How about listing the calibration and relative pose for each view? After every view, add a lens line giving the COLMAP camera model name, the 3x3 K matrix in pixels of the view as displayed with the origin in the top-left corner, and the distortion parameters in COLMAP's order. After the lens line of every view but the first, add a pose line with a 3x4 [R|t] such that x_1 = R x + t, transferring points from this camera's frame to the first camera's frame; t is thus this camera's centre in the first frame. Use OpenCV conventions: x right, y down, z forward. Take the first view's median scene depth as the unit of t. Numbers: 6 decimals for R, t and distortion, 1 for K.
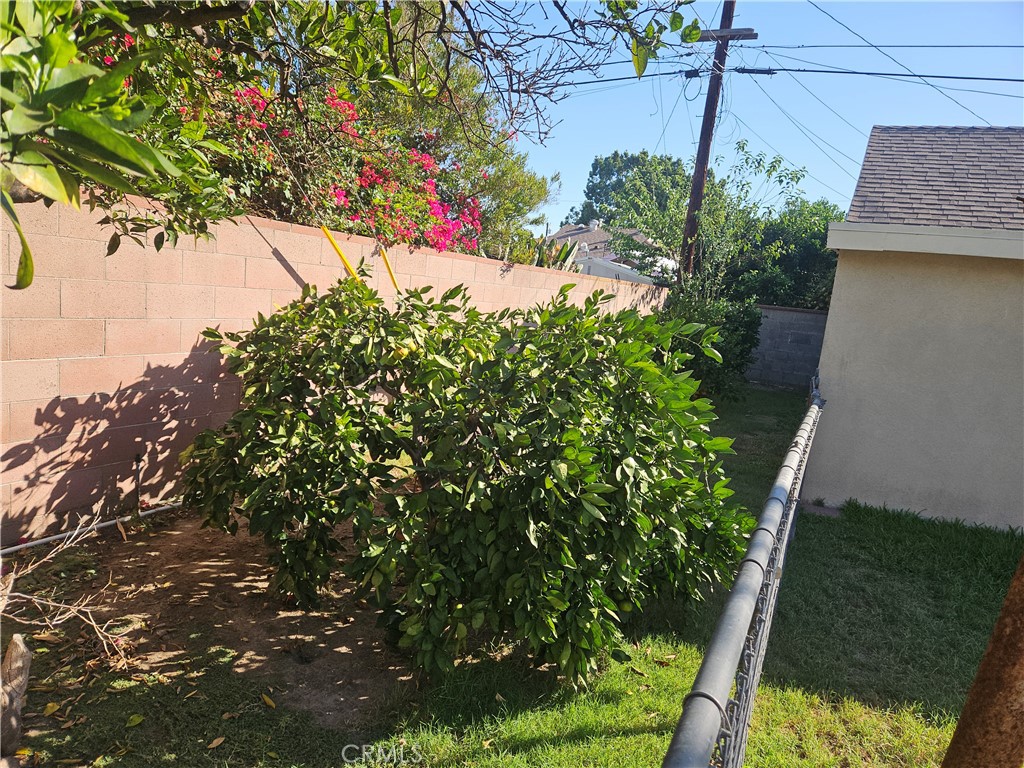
lens RADIAL K [[628.6, 0, 494.0], [0, 628.6, 381.4], [0, 0, 1]] dist [0.059952, -0.051029]
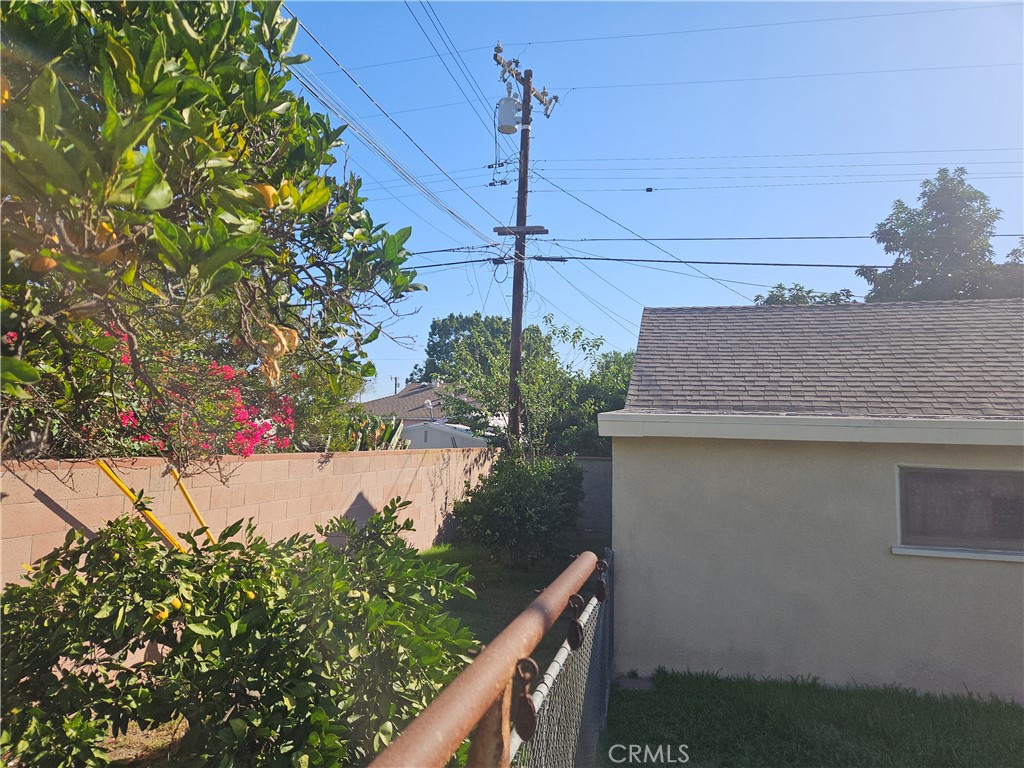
lens RADIAL K [[628.6, 0, 494.0], [0, 628.6, 381.4], [0, 0, 1]] dist [0.059952, -0.051029]
pose [[0.974311, -0.058846, 0.217383, 0.071765], [0.104915, 0.972718, -0.206912, -0.065121], [-0.199276, 0.224404, 0.953904, -0.040651]]
